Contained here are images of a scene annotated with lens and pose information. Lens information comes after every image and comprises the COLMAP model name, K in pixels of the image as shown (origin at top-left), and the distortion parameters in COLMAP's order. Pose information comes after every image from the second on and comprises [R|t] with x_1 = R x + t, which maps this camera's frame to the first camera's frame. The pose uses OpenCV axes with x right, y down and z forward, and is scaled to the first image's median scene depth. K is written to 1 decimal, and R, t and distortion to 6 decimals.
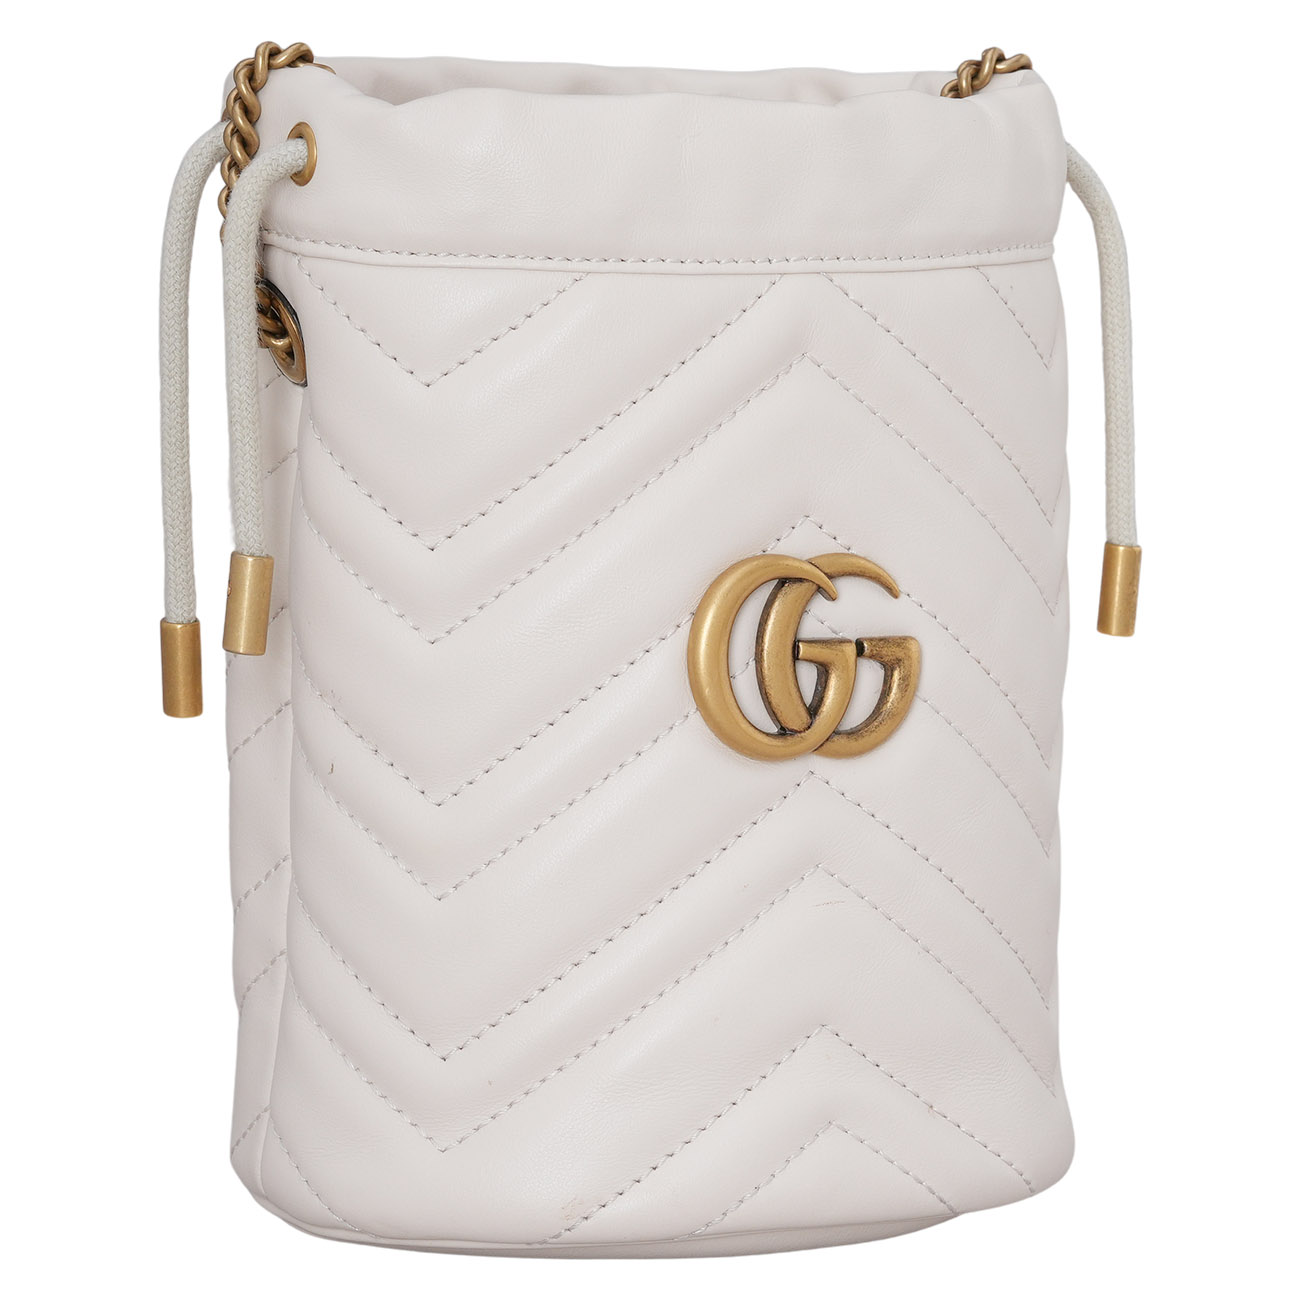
lens RADIAL K [[5885.8, 0, 649.2], [0, 5885.8, 648.7], [0, 0, 1]] dist [0.193309, 0.000000]
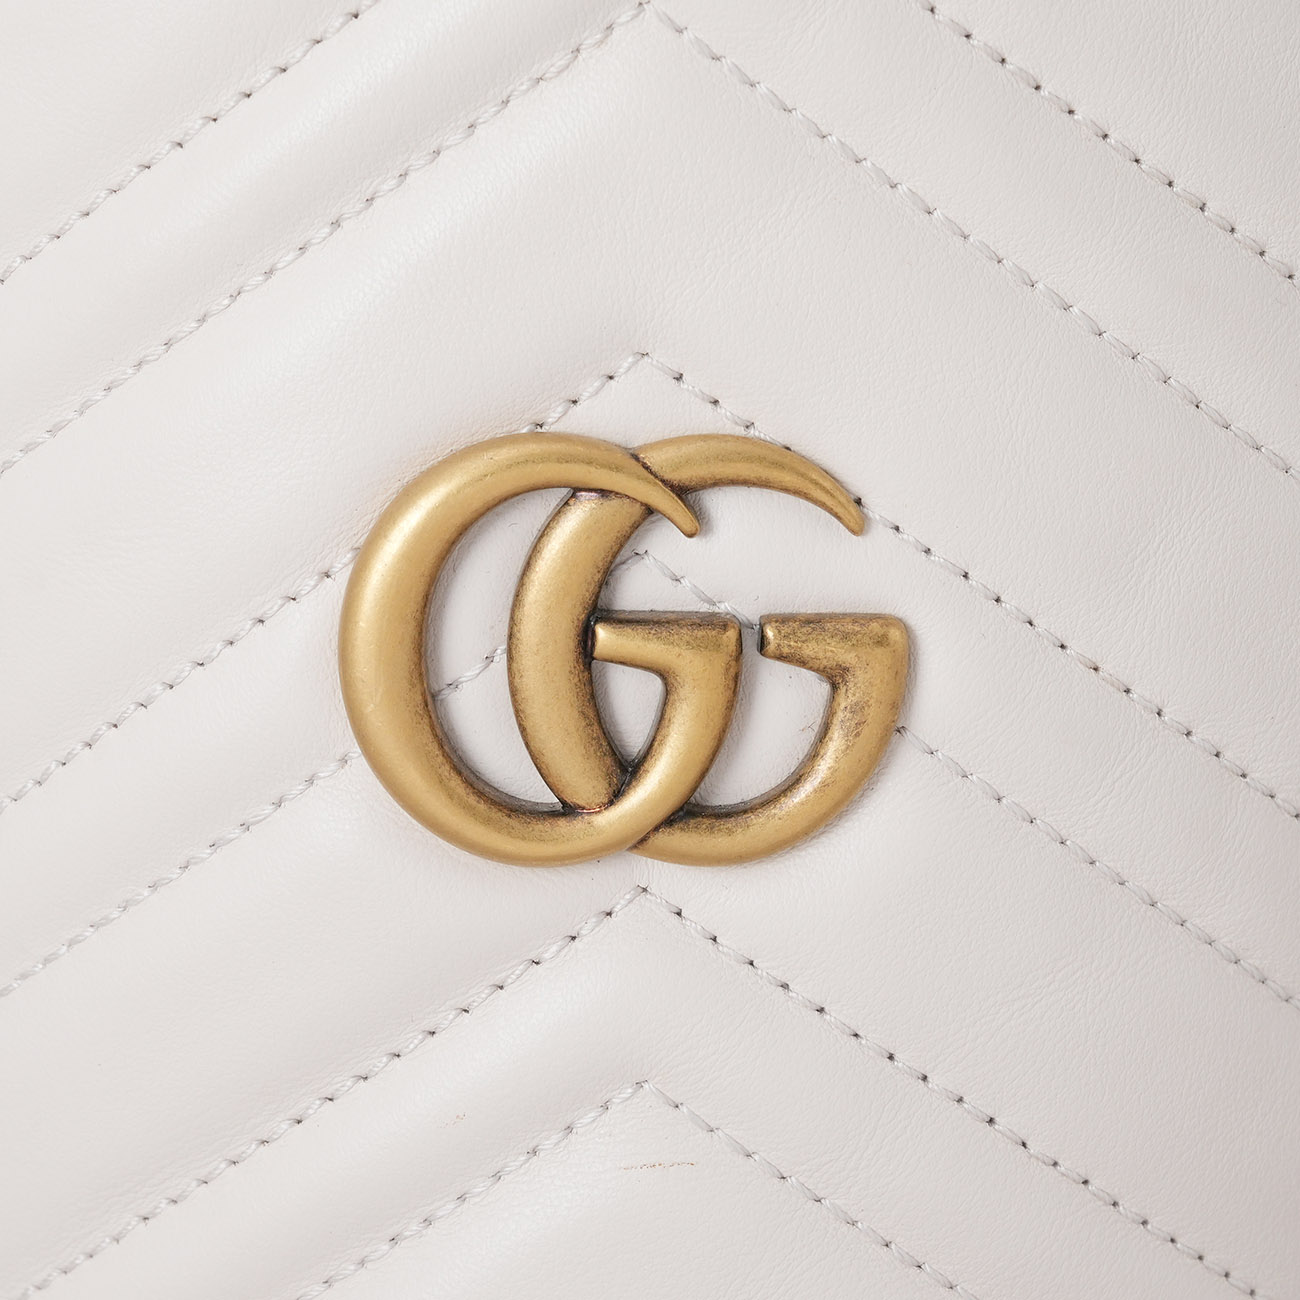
lens RADIAL K [[5885.8, 0, 649.4], [0, 5885.8, 649.6], [0, 0, 1]] dist [0.193309, 0.000000]
pose [[0.886293, 0.111242, -0.449566, 0.238517], [-0.039575, 0.985365, 0.165802, -0.076437], [0.461431, -0.129158, 0.877724, 0.590891]]
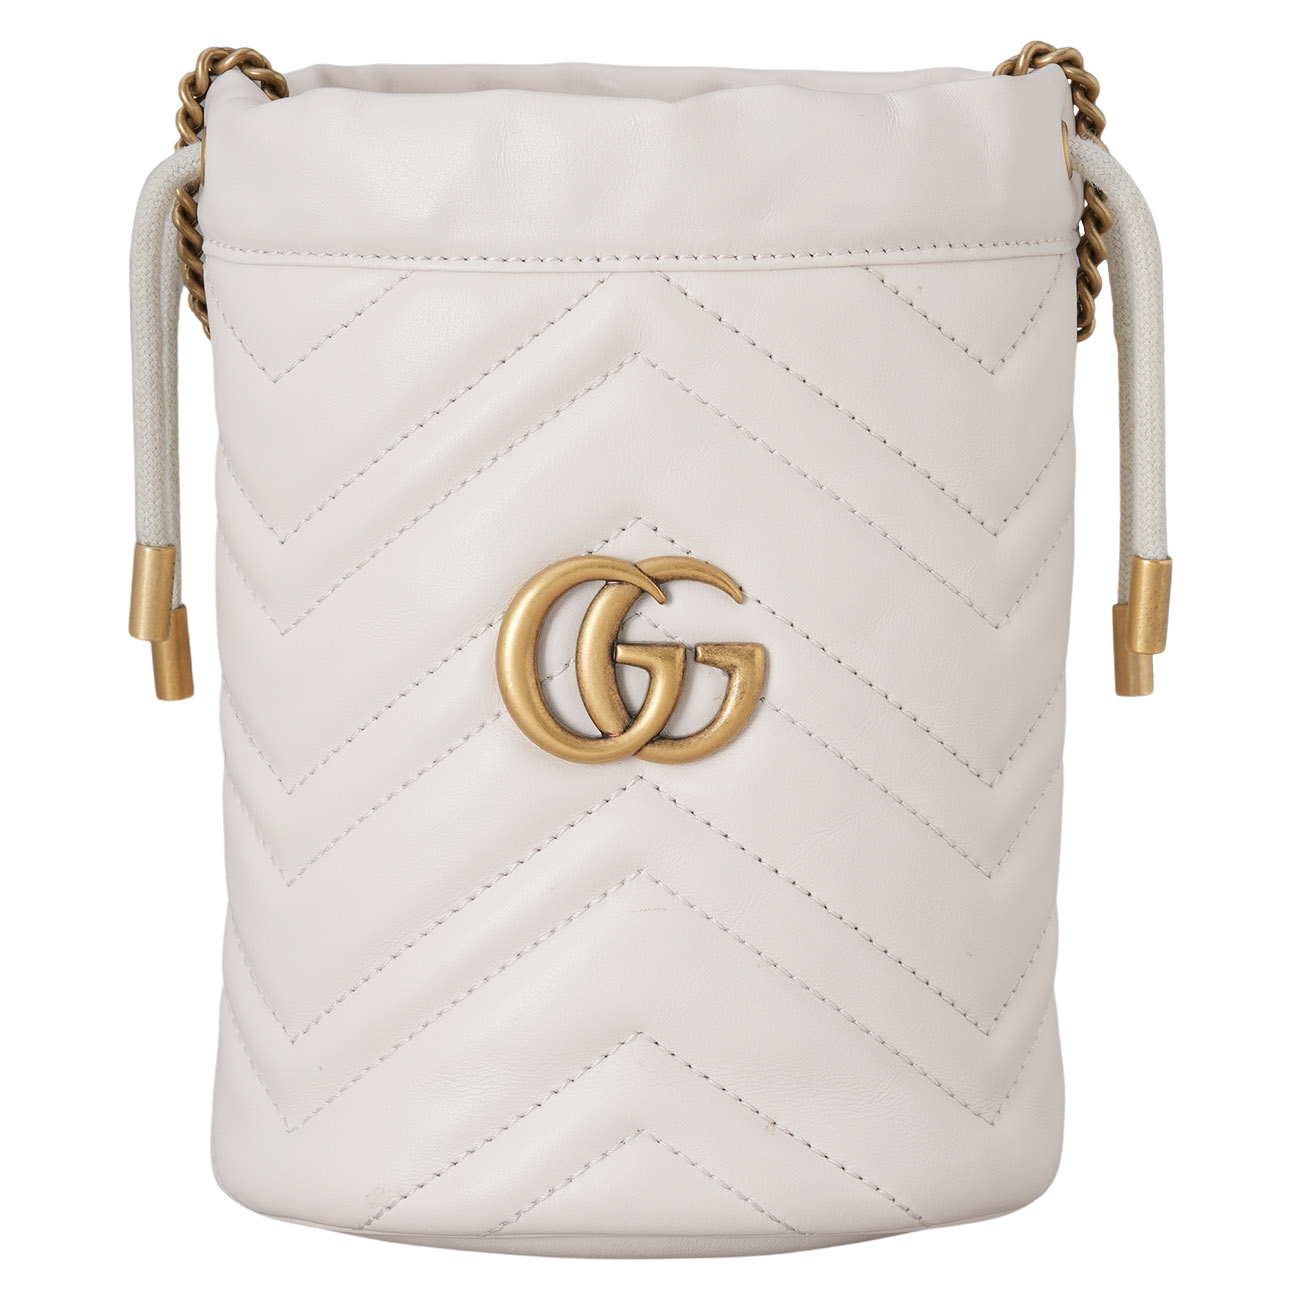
lens RADIAL K [[5885.8, 0, 670.8], [0, 5885.8, 710.2], [0, 0, 1]] dist [0.193309, 0.000000]
pose [[0.887120, 0.036169, -0.460120, 0.488743], [-0.032013, 0.999346, 0.016836, -0.007062], [0.460427, -0.000206, 0.887697, 0.123936]]
